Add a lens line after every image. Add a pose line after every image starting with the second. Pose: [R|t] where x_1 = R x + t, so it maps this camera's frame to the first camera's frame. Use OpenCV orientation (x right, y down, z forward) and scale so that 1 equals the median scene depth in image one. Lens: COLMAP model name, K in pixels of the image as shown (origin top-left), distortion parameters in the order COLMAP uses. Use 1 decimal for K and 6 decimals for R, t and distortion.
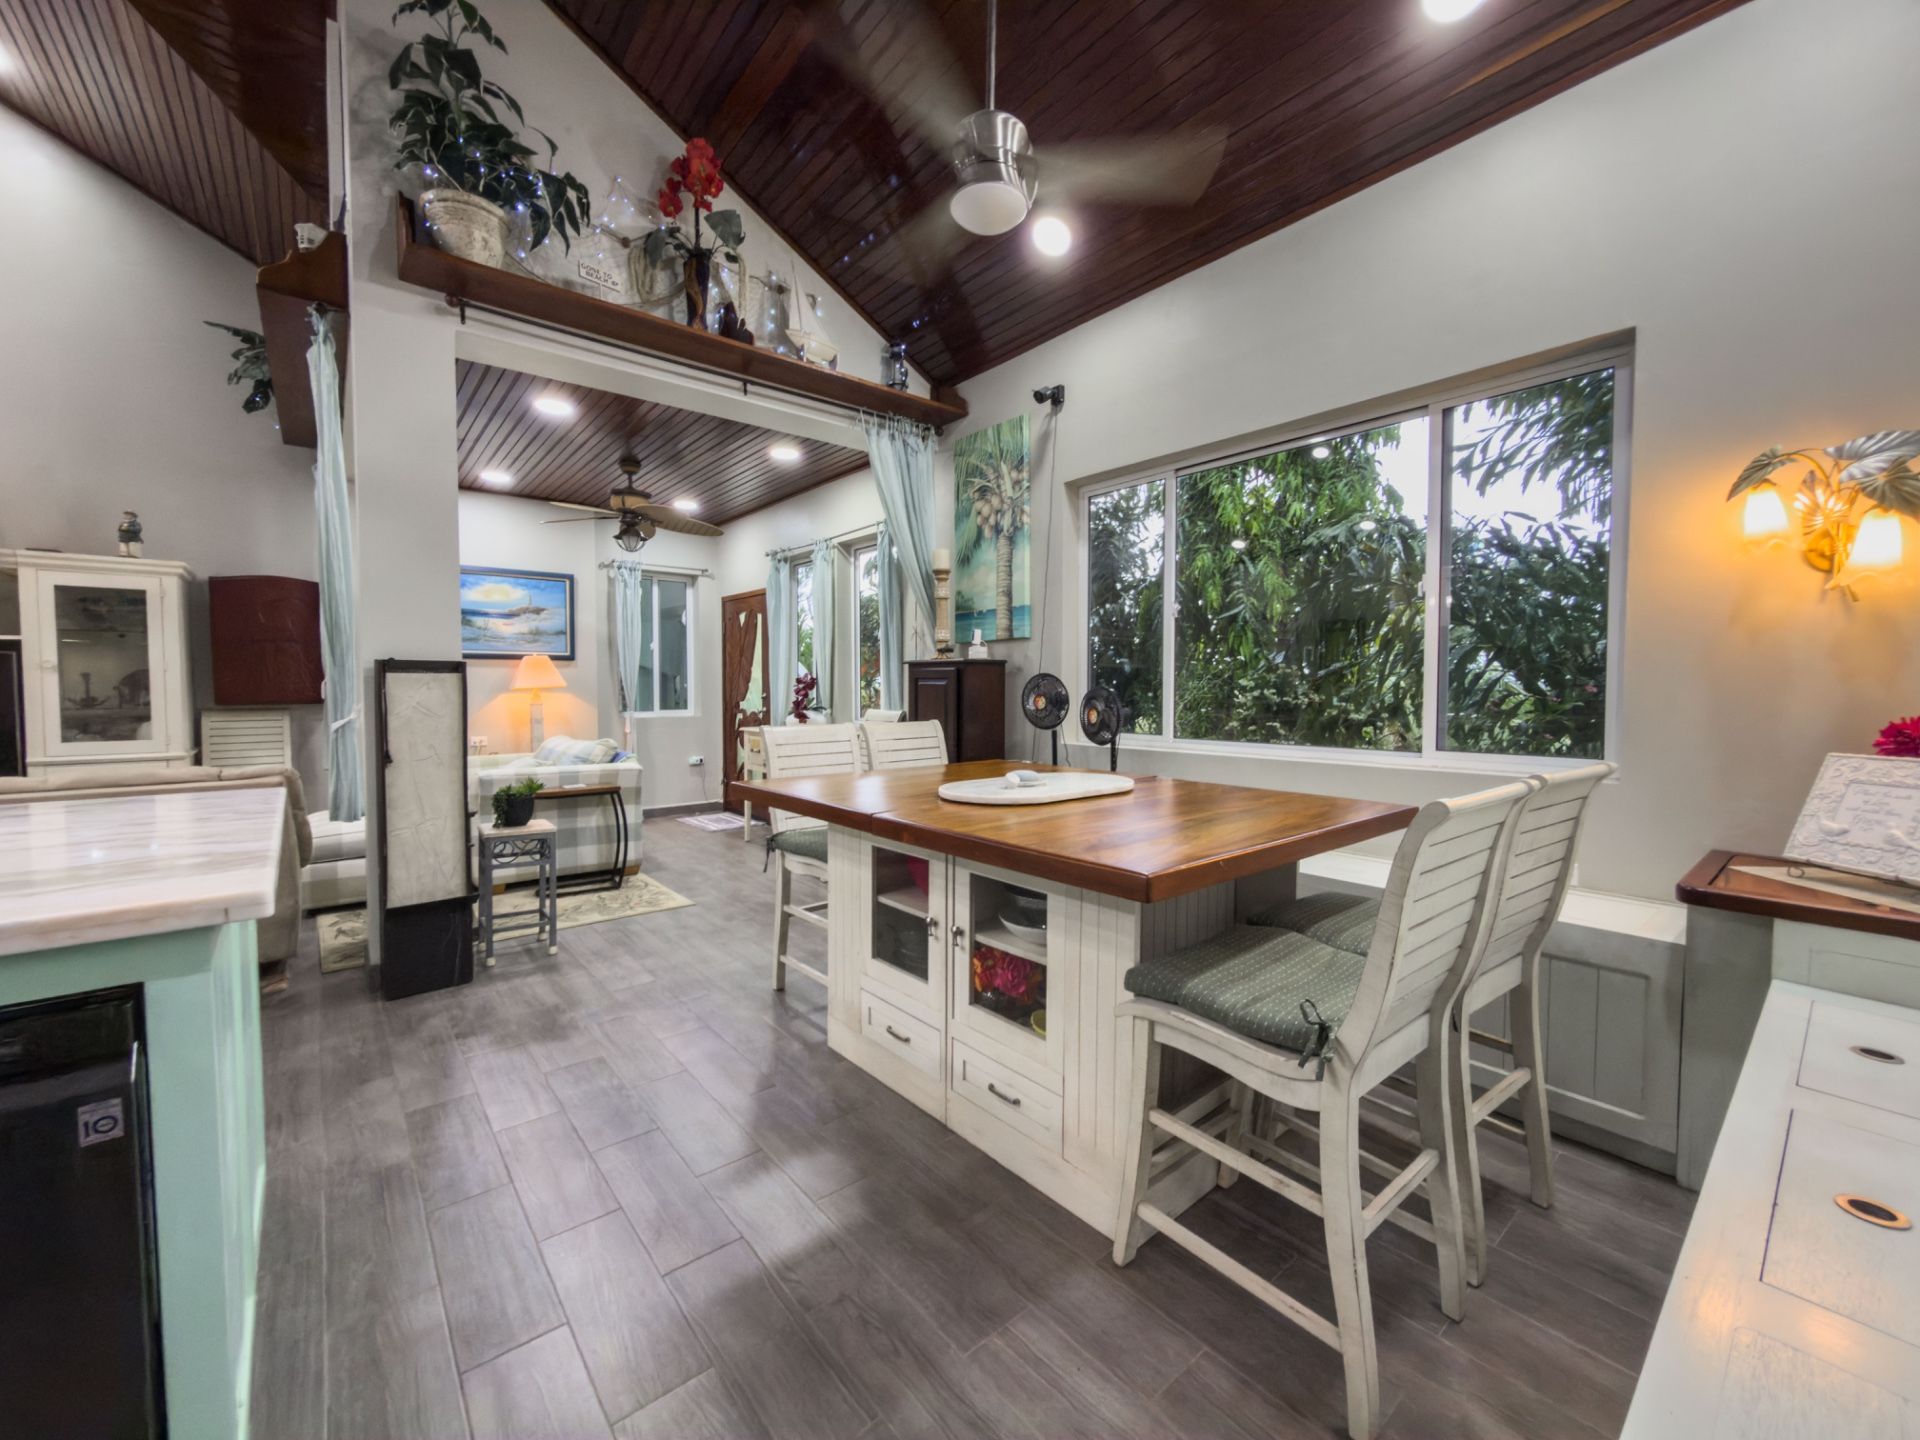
lens RADIAL K [[763.7, 0, 956.4], [0, 763.7, 716.1], [0, 0, 1]] dist [0.001567, -0.000205]
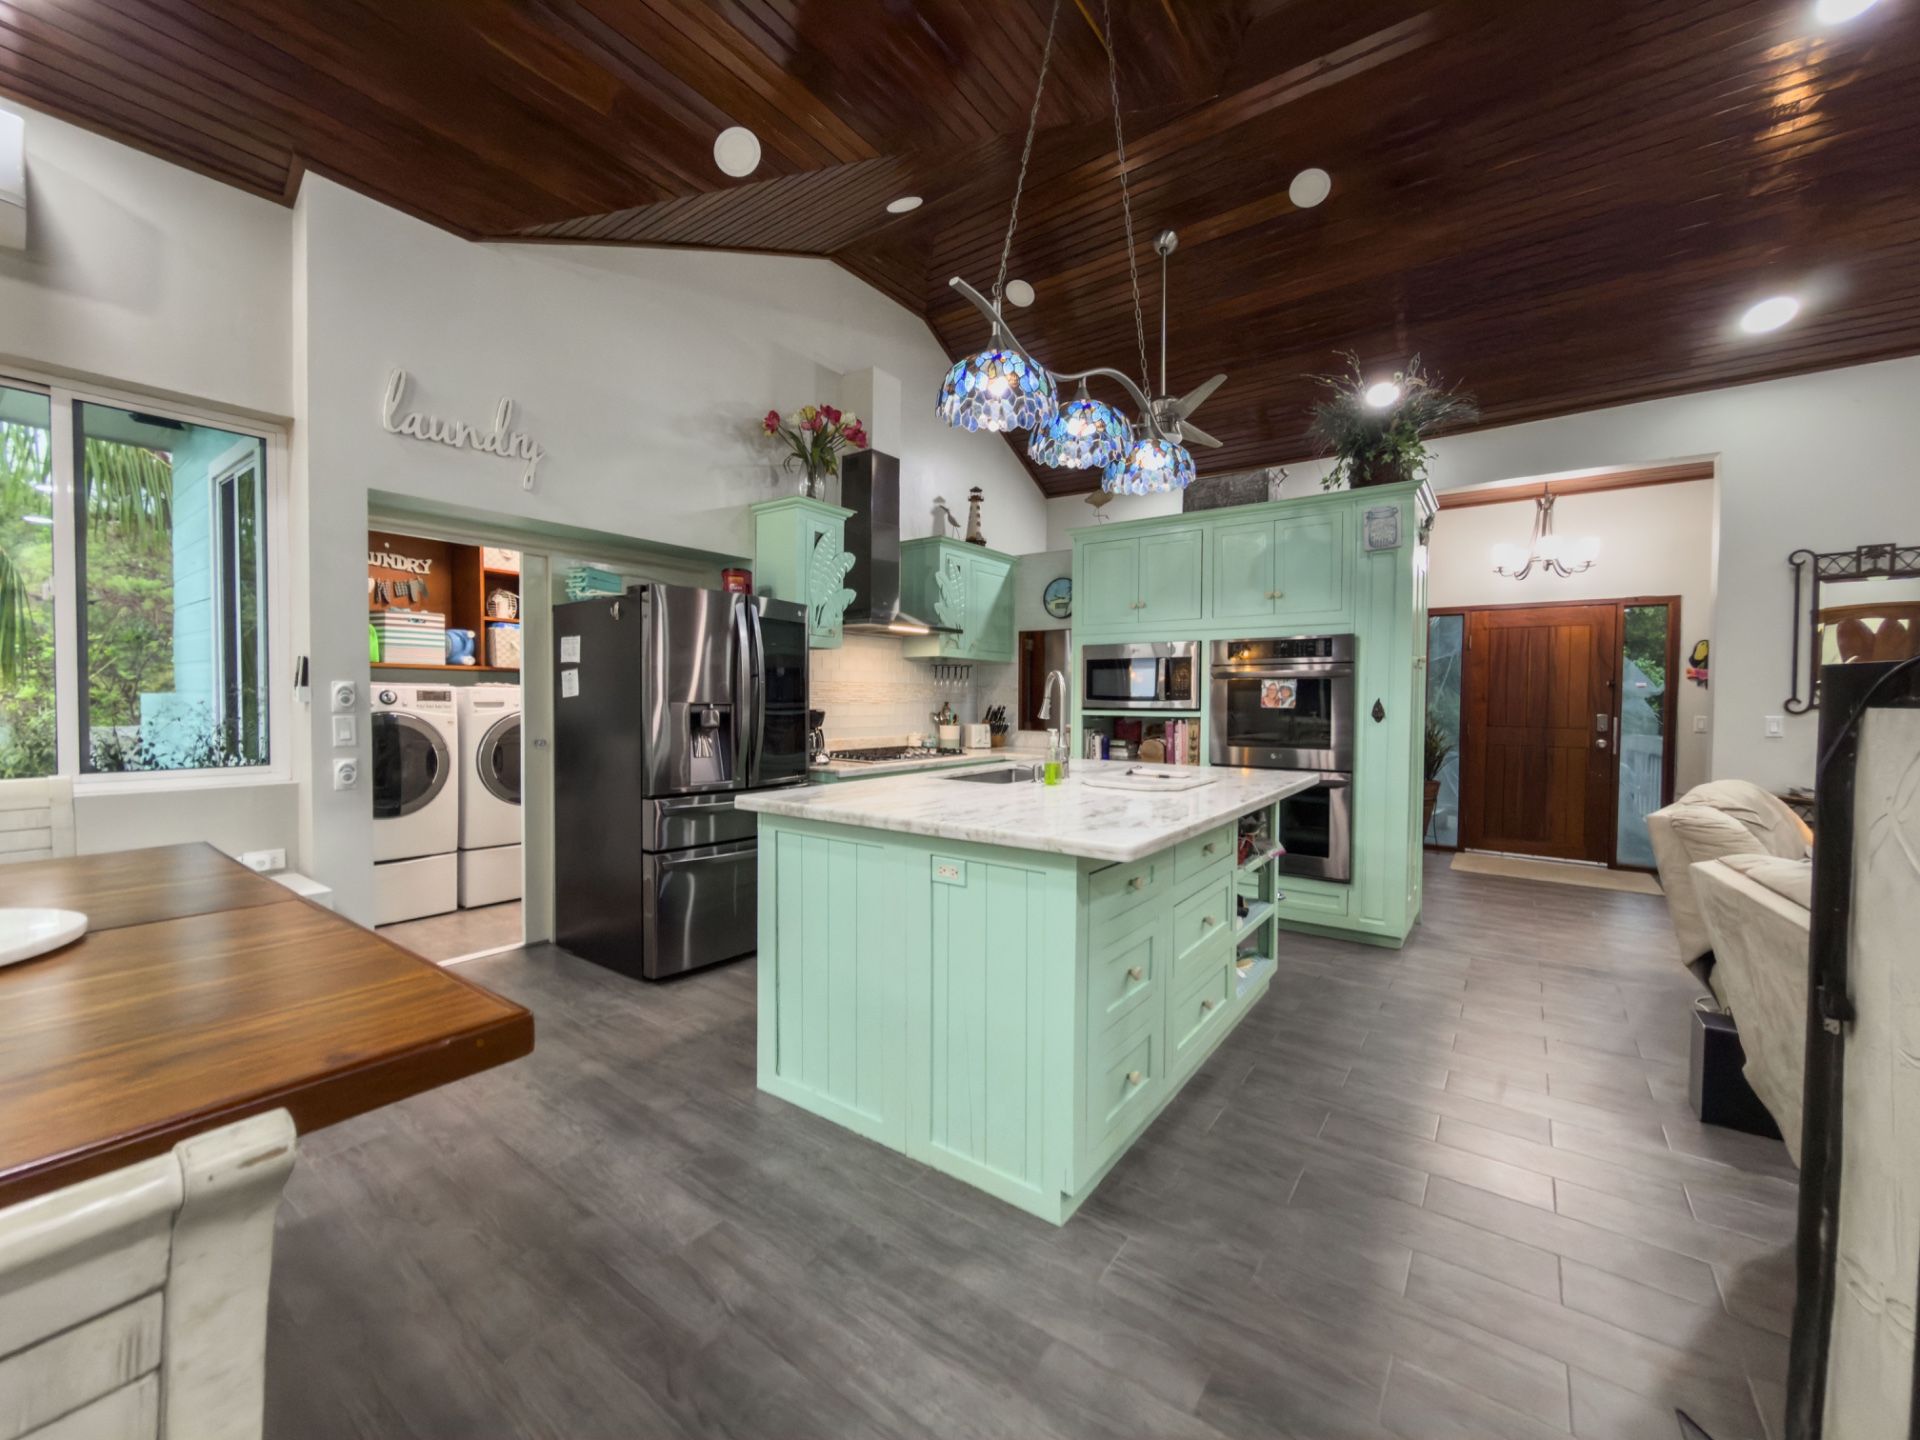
lens RADIAL K [[763.7, 0, 958.3], [0, 763.7, 718.8], [0, 0, 1]] dist [0.001567, -0.000205]
pose [[-0.972629, -0.003322, -0.232341, -0.300196], [-0.019048, 0.997672, 0.065476, -0.055014], [0.231583, 0.068109, -0.970428, 1.024322]]
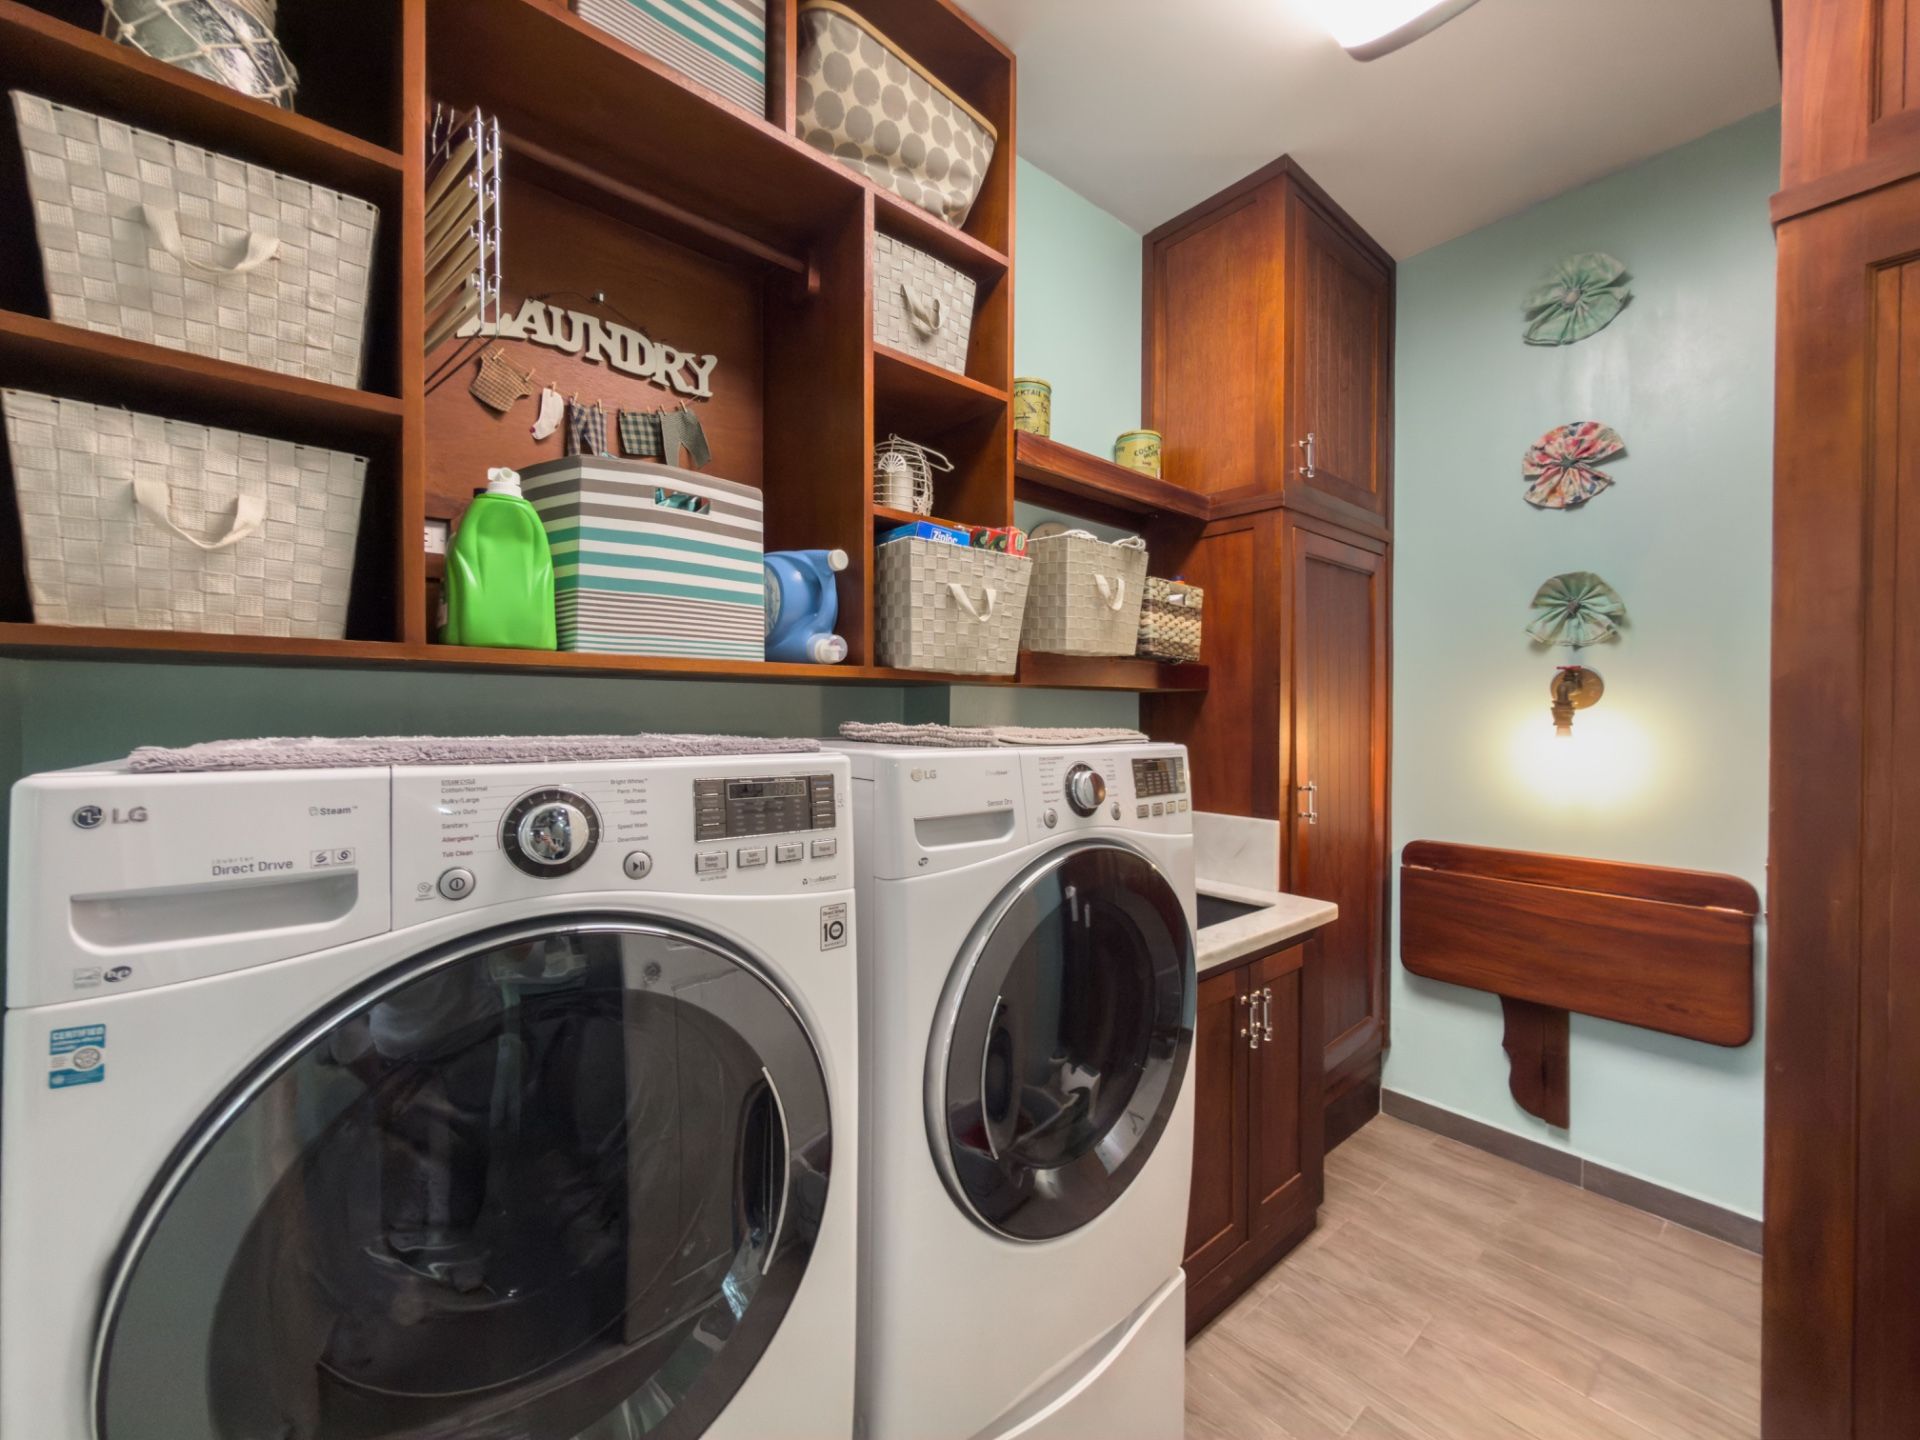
lens RADIAL K [[763.7, 0, 957.0], [0, 763.7, 711.8], [0, 0, 1]] dist [0.001567, -0.000205]
pose [[-0.999948, -0.002250, 0.009972, 0.180303], [-0.001844, 0.999177, 0.040511, -0.034522], [-0.010055, 0.040490, -0.999129, -0.146132]]
